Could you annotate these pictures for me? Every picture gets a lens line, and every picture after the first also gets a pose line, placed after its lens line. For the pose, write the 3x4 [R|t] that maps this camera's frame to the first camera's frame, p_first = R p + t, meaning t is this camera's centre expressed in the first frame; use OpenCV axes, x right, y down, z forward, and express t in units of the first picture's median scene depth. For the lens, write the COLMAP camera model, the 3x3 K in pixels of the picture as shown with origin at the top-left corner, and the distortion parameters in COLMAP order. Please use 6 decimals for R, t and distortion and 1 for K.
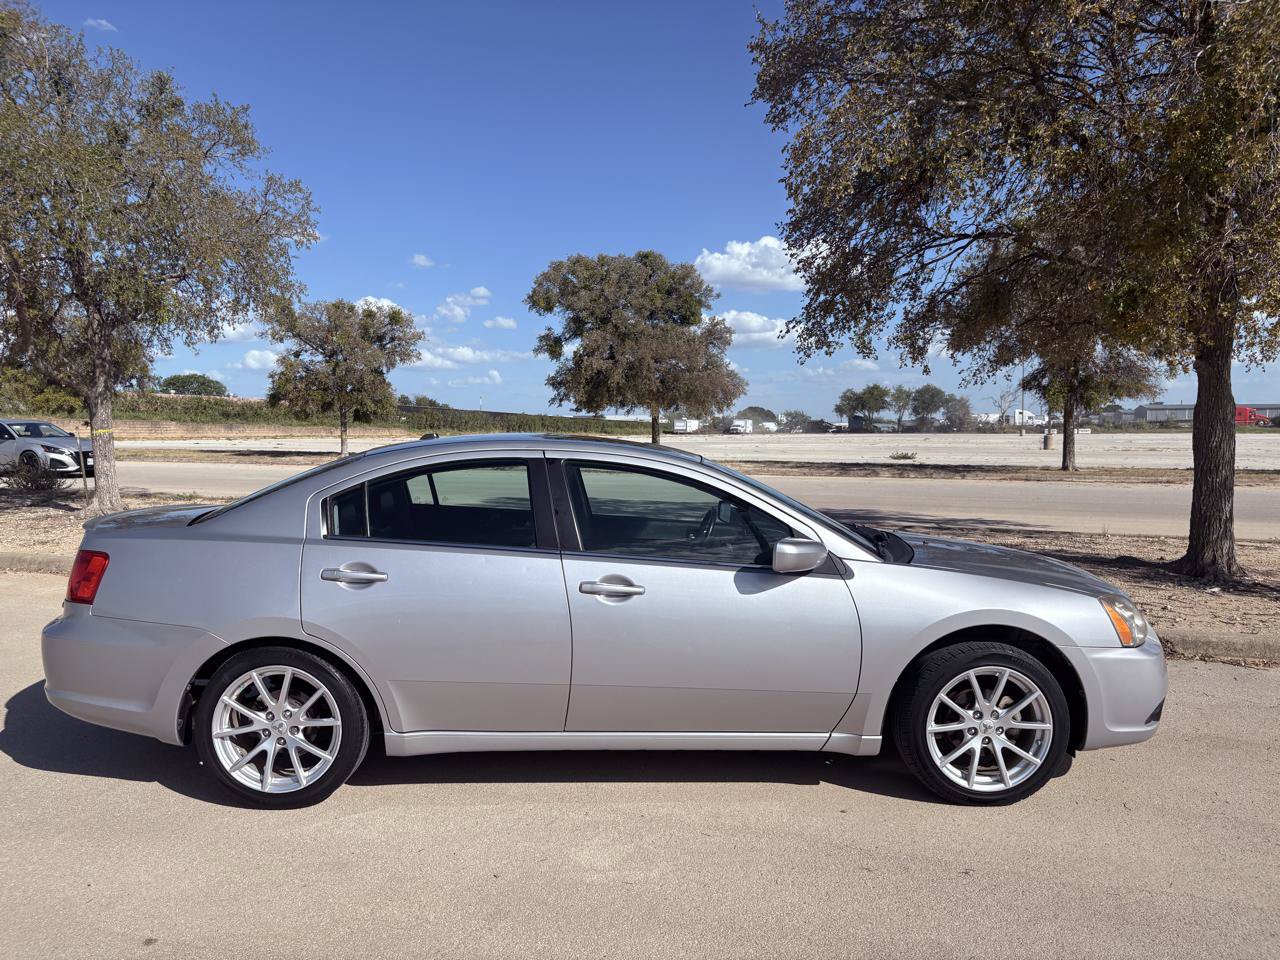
lens RADIAL K [[971.6, 0, 626.3], [0, 971.6, 490.5], [0, 0, 1]] dist [0.039989, -0.044038]
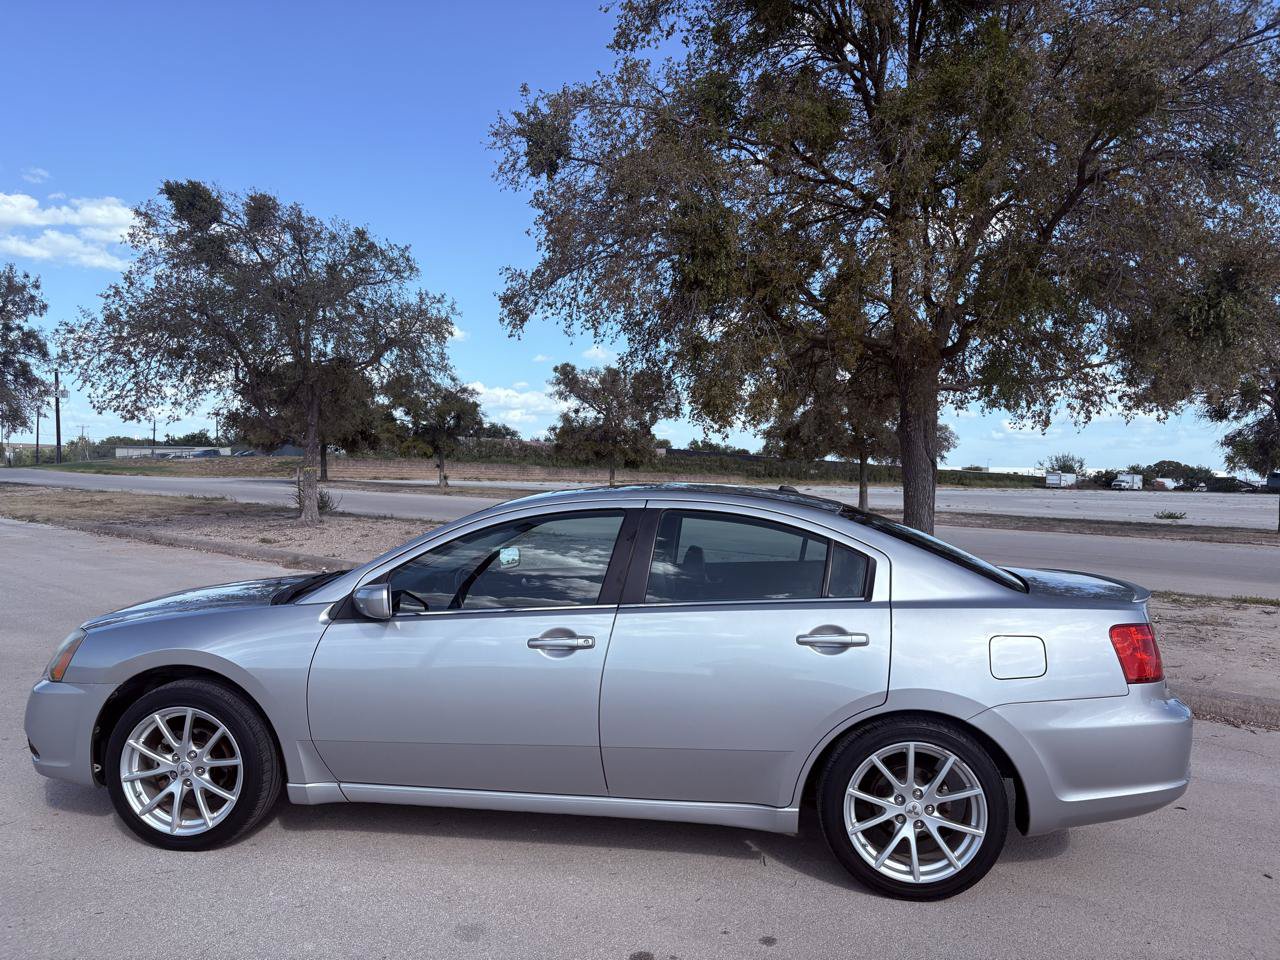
lens RADIAL K [[971.6, 0, 638.2], [0, 971.6, 485.7], [0, 0, 1]] dist [0.039989, -0.044038]
pose [[0.926165, 0.025222, -0.376275, 0.219525], [-0.046138, 0.997844, -0.046678, 0.005030], [0.374286, 0.060593, 0.925332, -0.083235]]
